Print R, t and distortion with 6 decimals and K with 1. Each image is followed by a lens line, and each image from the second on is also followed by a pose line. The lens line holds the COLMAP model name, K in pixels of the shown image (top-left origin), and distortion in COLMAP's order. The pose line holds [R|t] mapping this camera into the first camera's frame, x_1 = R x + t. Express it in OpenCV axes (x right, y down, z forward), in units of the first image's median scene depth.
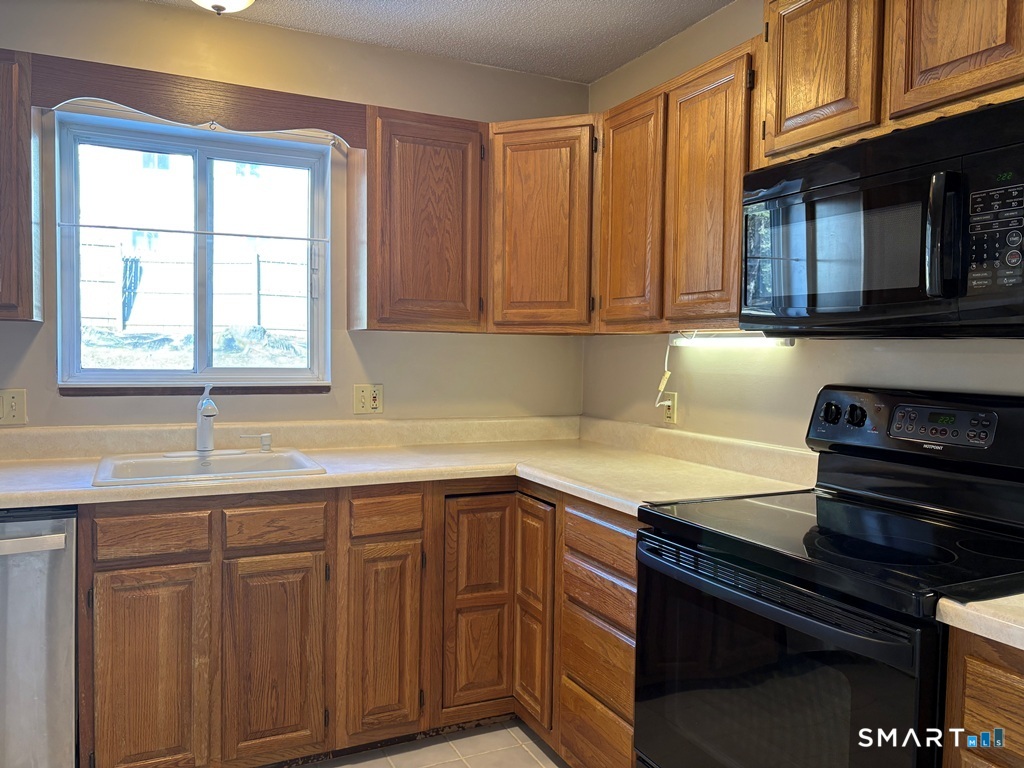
lens RADIAL K [[775.0, 0, 508.3], [0, 775.0, 385.4], [0, 0, 1]] dist [0.050729, -0.065776]
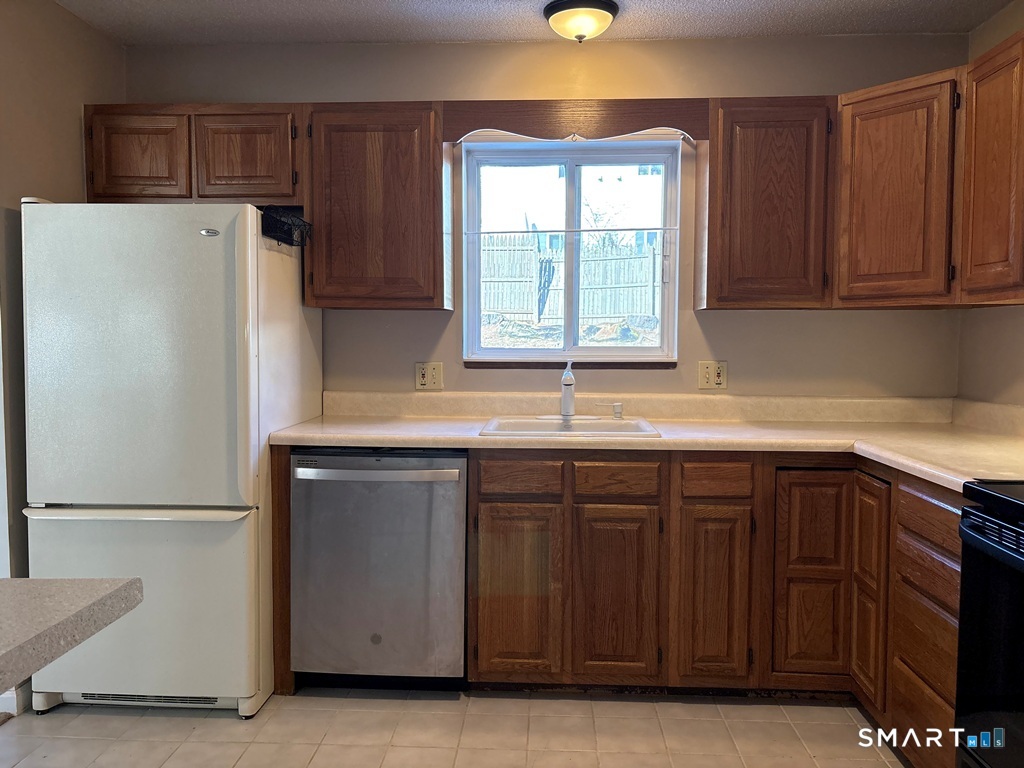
lens RADIAL K [[775.0, 0, 514.0], [0, 775.0, 383.5], [0, 0, 1]] dist [0.050729, -0.065776]
pose [[0.880223, 0.015914, -0.474293, 0.097579], [-0.011026, 0.999854, 0.013085, 0.021182], [0.474432, -0.006289, 0.880270, -0.073322]]
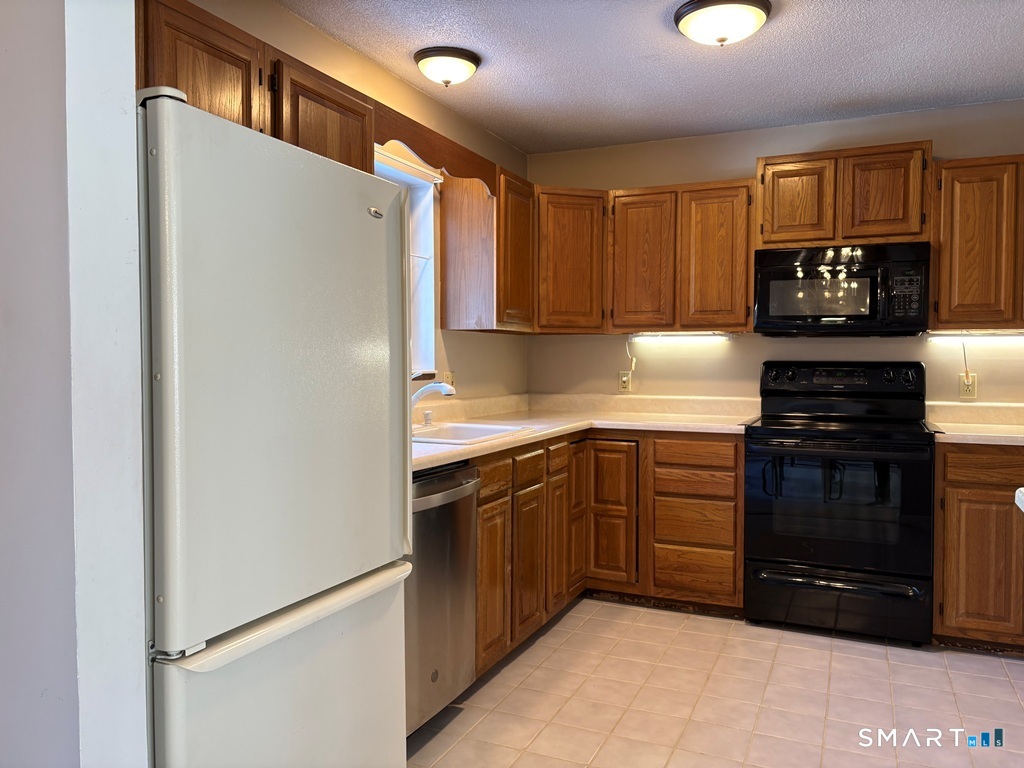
lens RADIAL K [[775.0, 0, 514.9], [0, 775.0, 377.7], [0, 0, 1]] dist [0.050729, -0.065776]
pose [[0.765034, -0.028598, 0.643355, -1.055548], [0.036605, 0.999329, 0.000893, 0.012457], [-0.642949, 0.022867, 0.765567, -0.056953]]
